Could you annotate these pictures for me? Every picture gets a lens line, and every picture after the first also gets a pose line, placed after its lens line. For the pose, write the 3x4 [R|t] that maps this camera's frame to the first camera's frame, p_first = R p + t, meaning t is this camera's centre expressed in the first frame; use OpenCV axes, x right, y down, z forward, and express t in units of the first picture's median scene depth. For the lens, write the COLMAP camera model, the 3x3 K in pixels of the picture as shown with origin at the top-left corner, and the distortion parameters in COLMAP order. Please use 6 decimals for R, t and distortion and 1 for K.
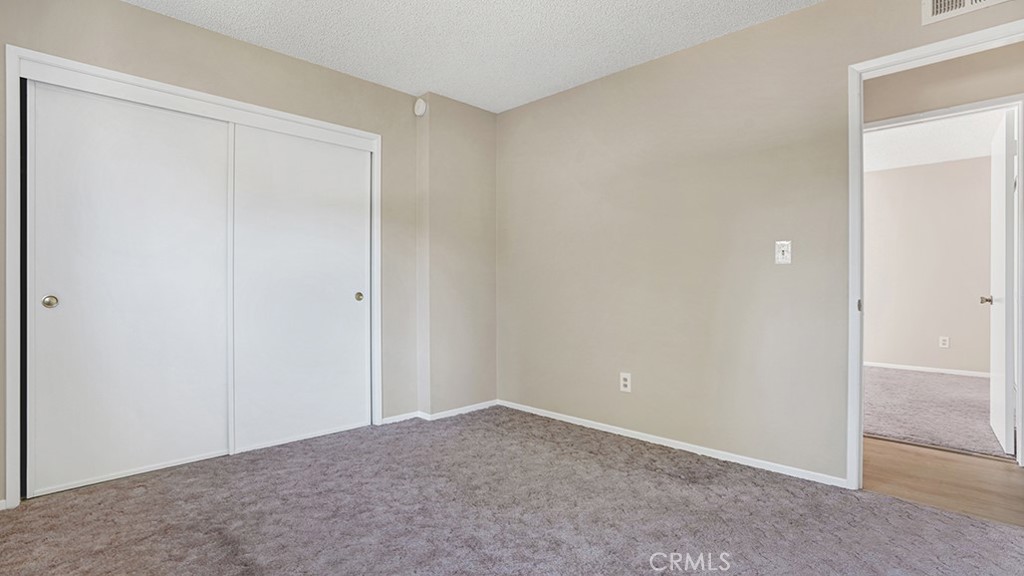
lens RADIAL K [[491.1, 0, 504.5], [0, 491.1, 285.3], [0, 0, 1]] dist [-0.037550, 0.001322]
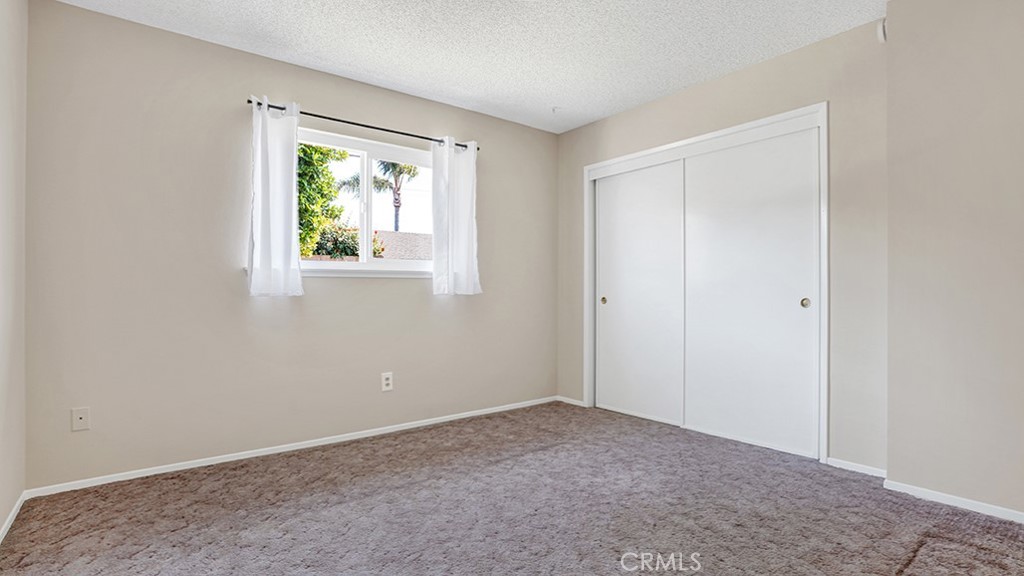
lens RADIAL K [[491.1, 0, 520.6], [0, 491.1, 288.6], [0, 0, 1]] dist [-0.037550, 0.001322]
pose [[-0.103739, -0.009652, -0.994558, 0.706064], [0.000192, 0.999953, -0.009724, 0.005729], [0.994605, -0.001200, -0.103732, 0.699764]]
